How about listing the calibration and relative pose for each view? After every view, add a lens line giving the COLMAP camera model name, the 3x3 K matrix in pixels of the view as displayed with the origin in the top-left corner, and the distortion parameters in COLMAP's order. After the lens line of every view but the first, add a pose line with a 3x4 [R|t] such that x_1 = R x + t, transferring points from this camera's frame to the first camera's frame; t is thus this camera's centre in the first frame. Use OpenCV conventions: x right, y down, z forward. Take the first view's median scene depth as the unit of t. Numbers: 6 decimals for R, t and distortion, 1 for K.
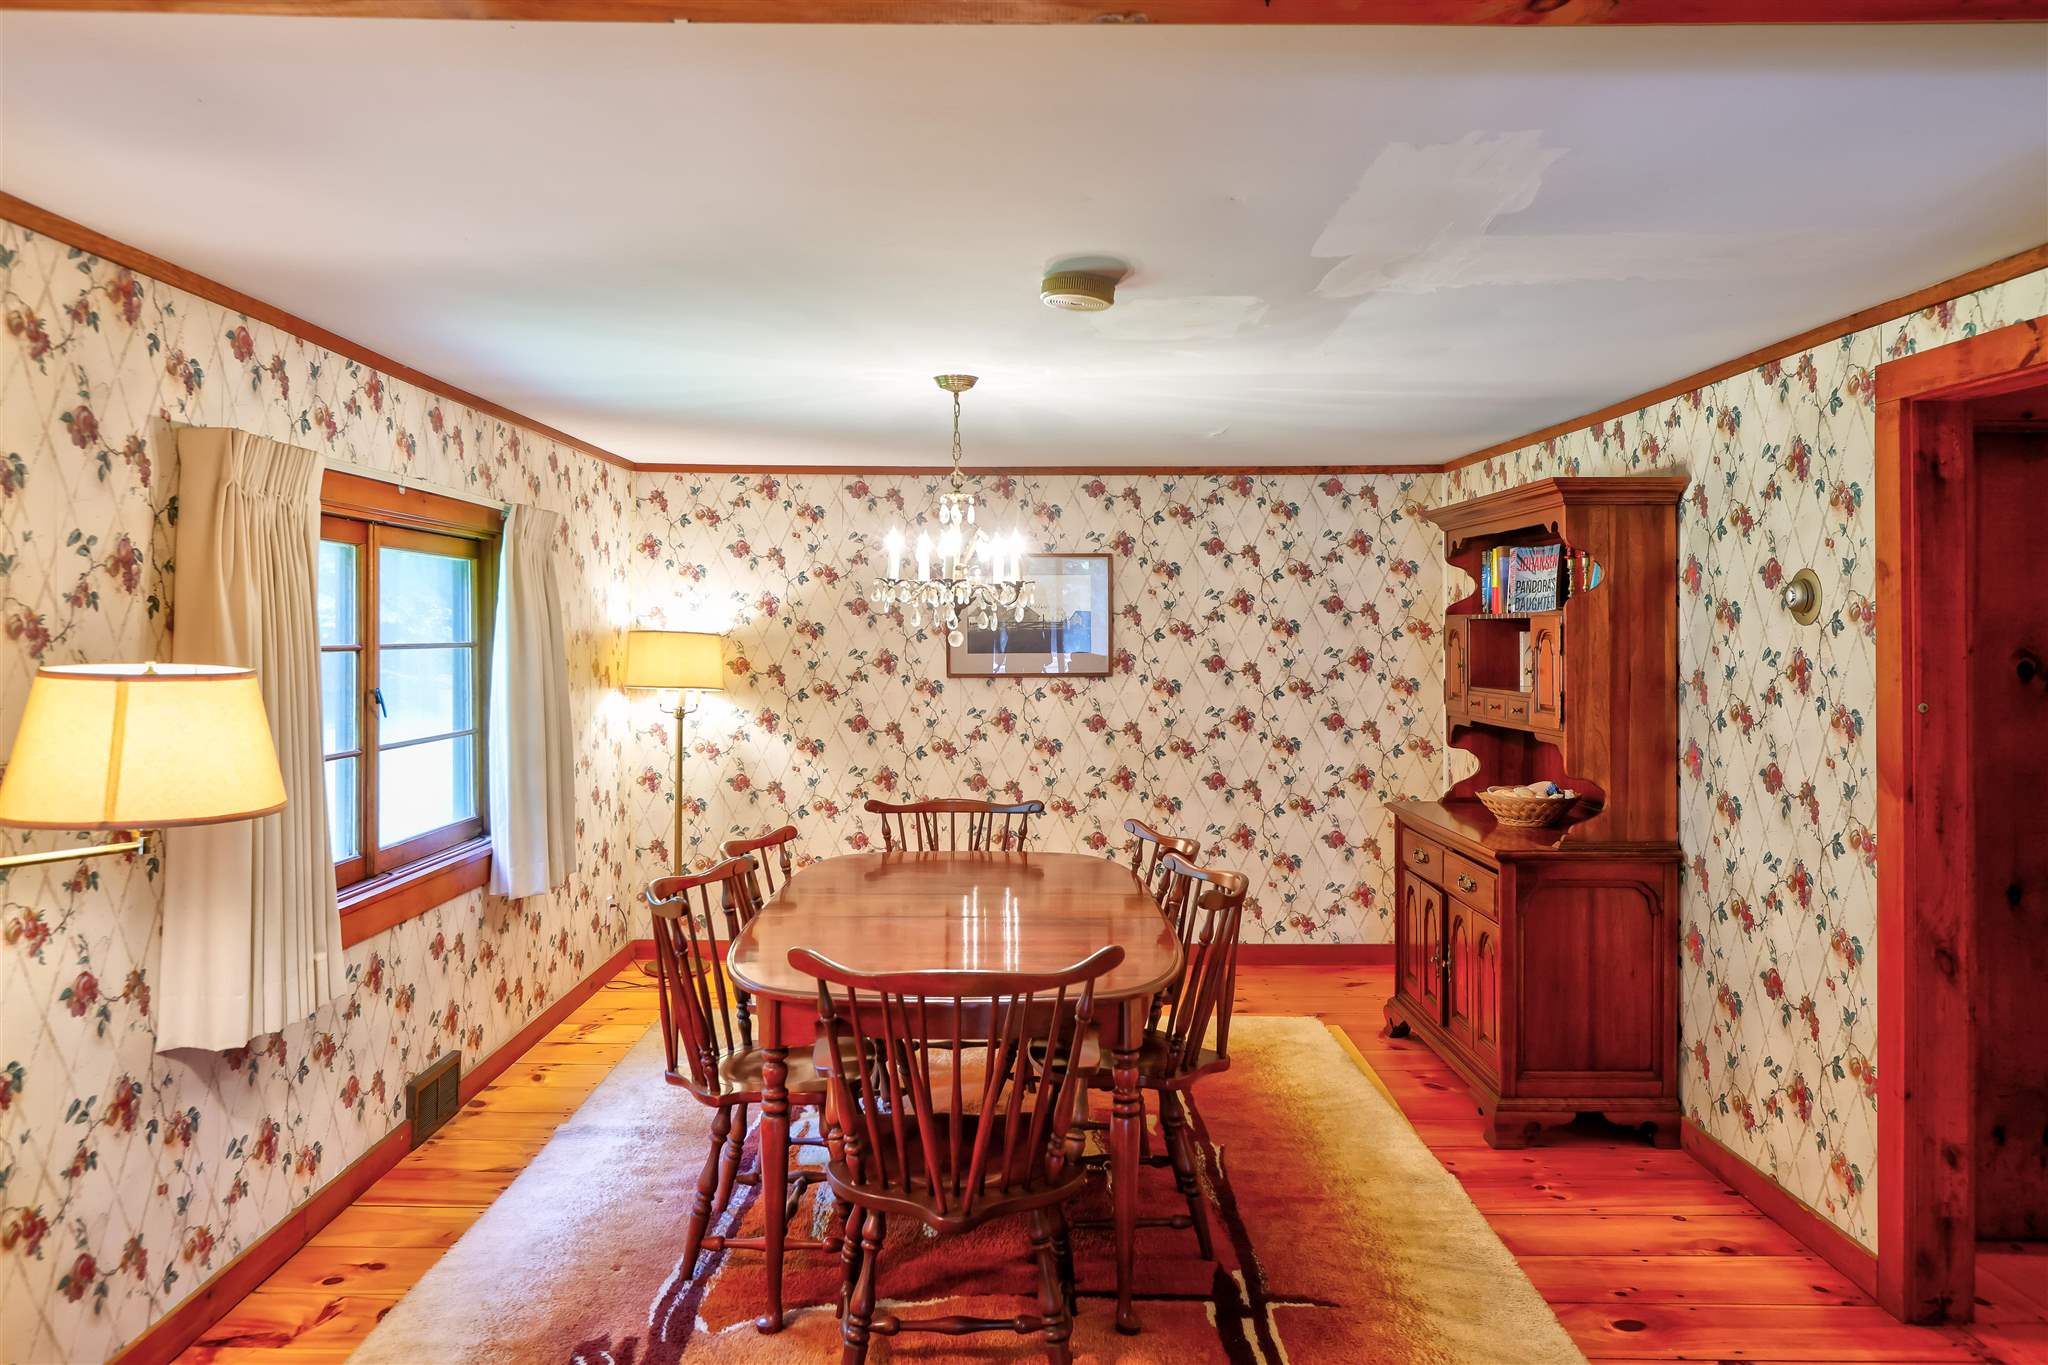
lens RADIAL K [[1392.2, 0, 1027.4], [0, 1392.2, 672.3], [0, 0, 1]] dist [-0.008022, 0.005123]
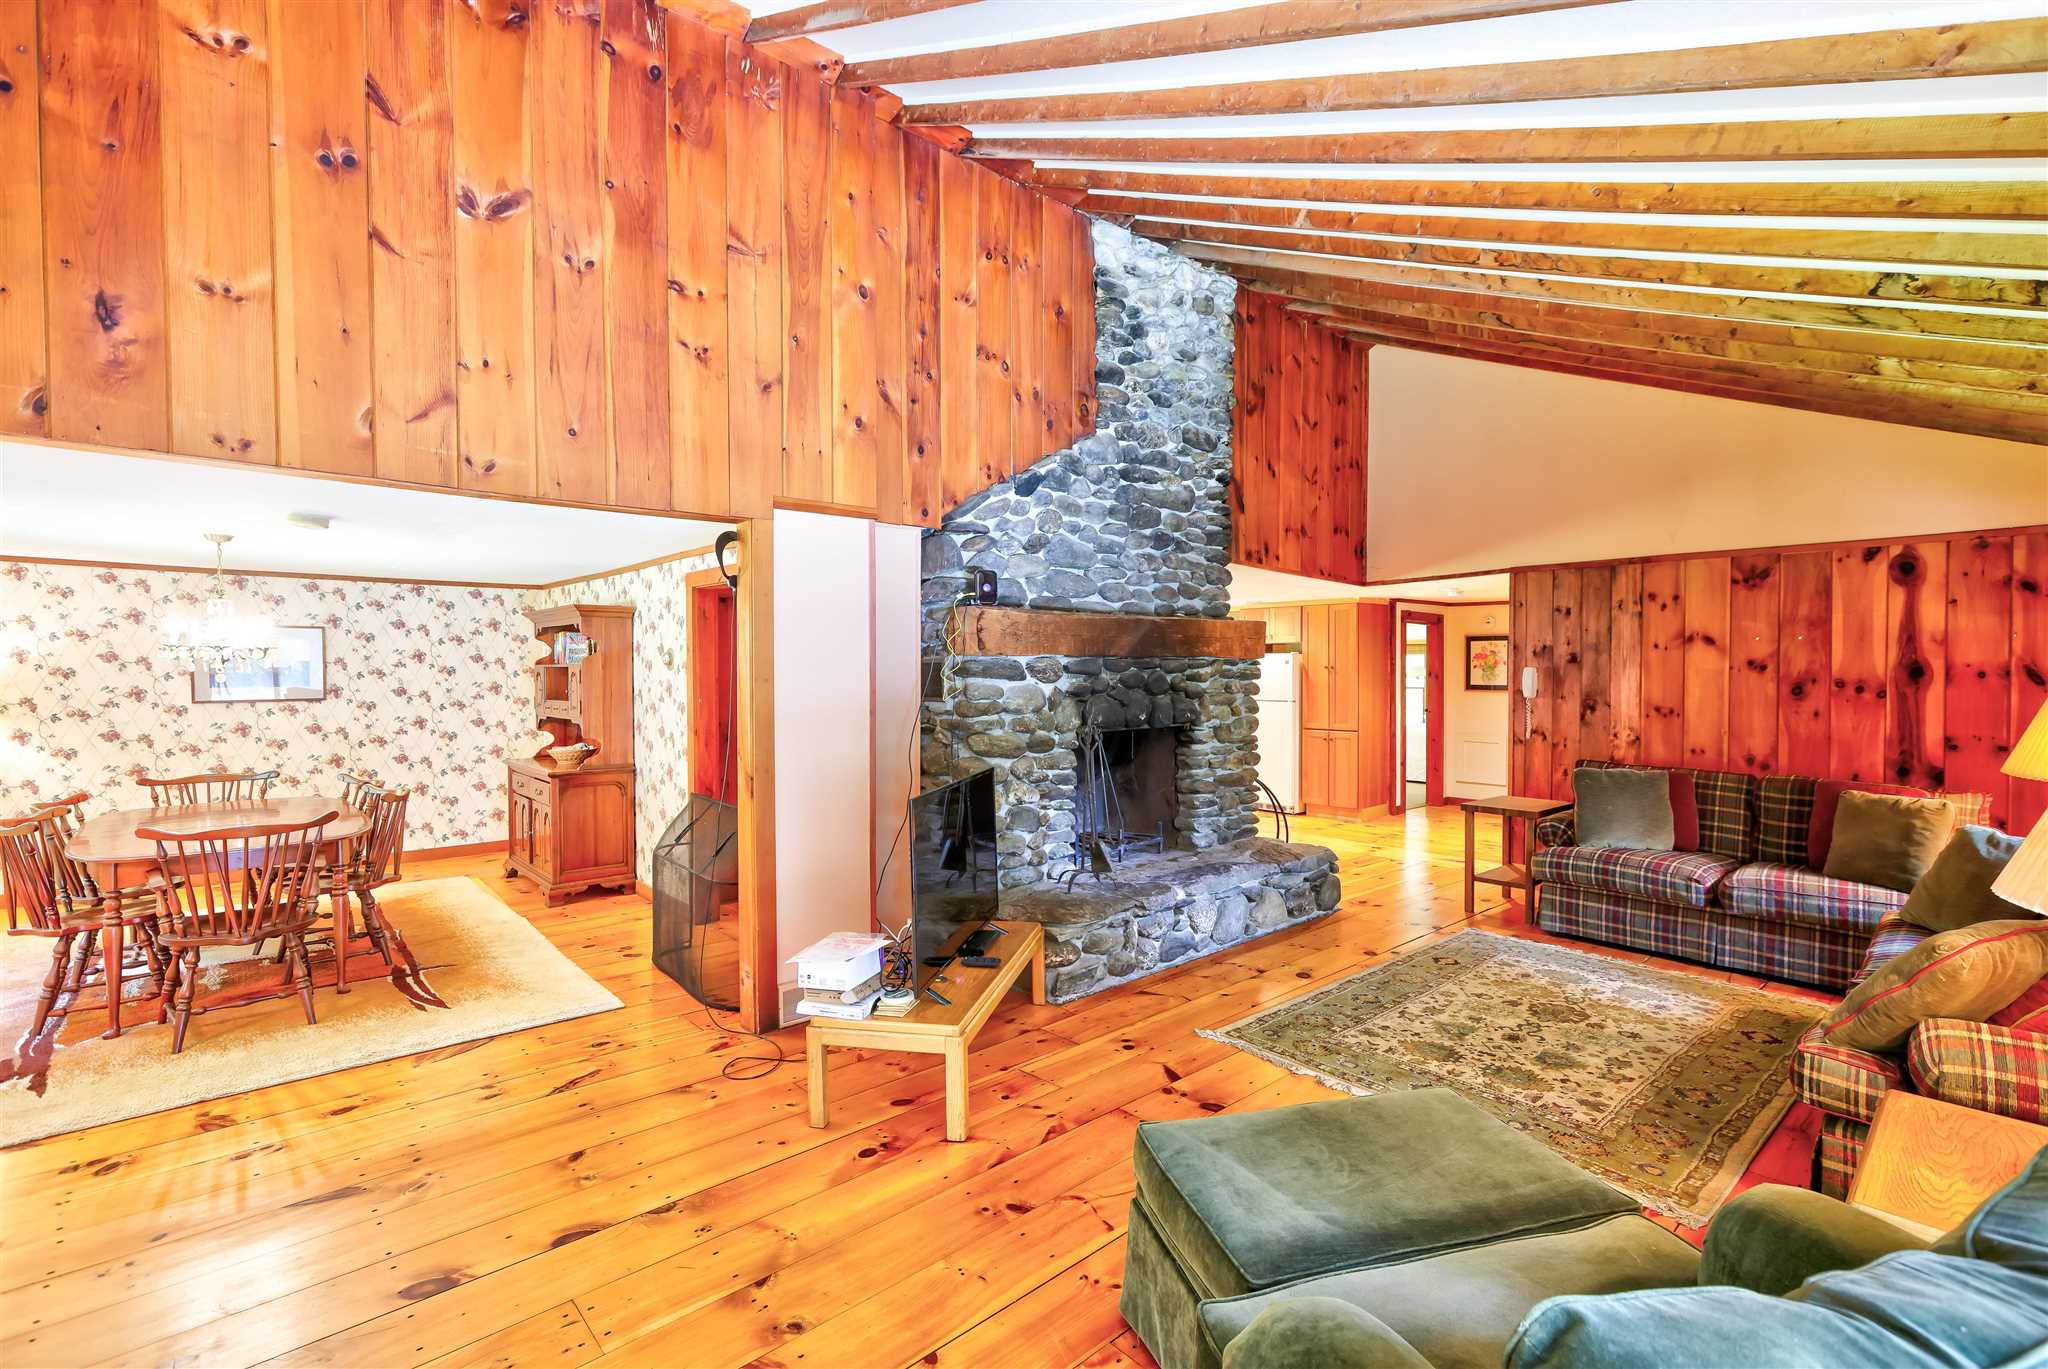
lens RADIAL K [[916.5, 0, 1023.6], [0, 916.5, 683.1], [0, 0, 1]] dist [0.000966, 0.000780]
pose [[0.754739, -0.010351, 0.655943, -0.036969], [0.021412, 0.999731, -0.008861, 0.012557], [-0.655675, 0.020733, 0.754758, -0.479691]]
